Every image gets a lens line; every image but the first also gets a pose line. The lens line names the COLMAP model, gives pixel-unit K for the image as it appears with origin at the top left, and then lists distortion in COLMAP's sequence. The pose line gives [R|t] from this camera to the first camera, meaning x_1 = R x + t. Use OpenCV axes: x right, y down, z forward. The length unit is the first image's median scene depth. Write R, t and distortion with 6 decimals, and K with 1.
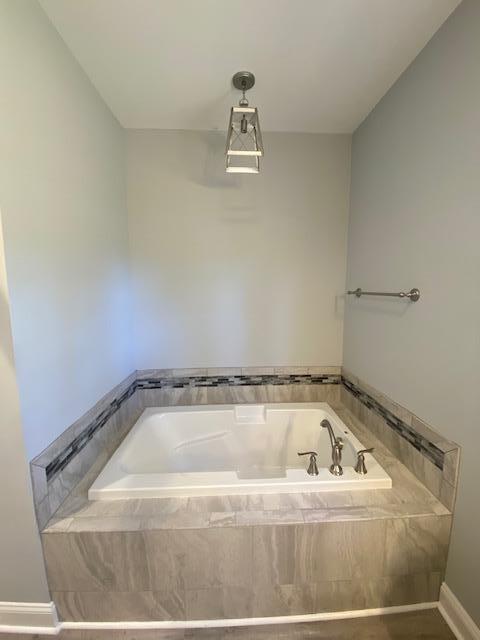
lens RADIAL K [[260.8, 0, 244.8], [0, 260.8, 316.9], [0, 0, 1]] dist [0.001381, -0.009234]
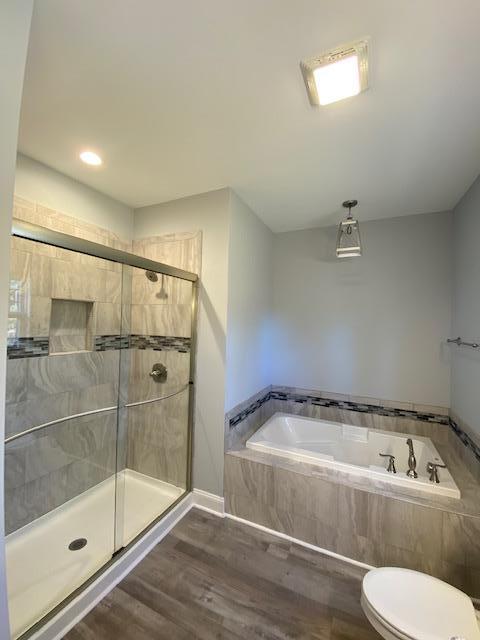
lens RADIAL K [[260.8, 0, 238.2], [0, 260.8, 319.8], [0, 0, 1]] dist [0.001381, -0.009234]
pose [[0.874750, 0.021208, -0.484109, 0.205344], [-0.080575, 0.991500, -0.102158, 0.011782], [0.477828, 0.128370, 0.869024, -0.688329]]
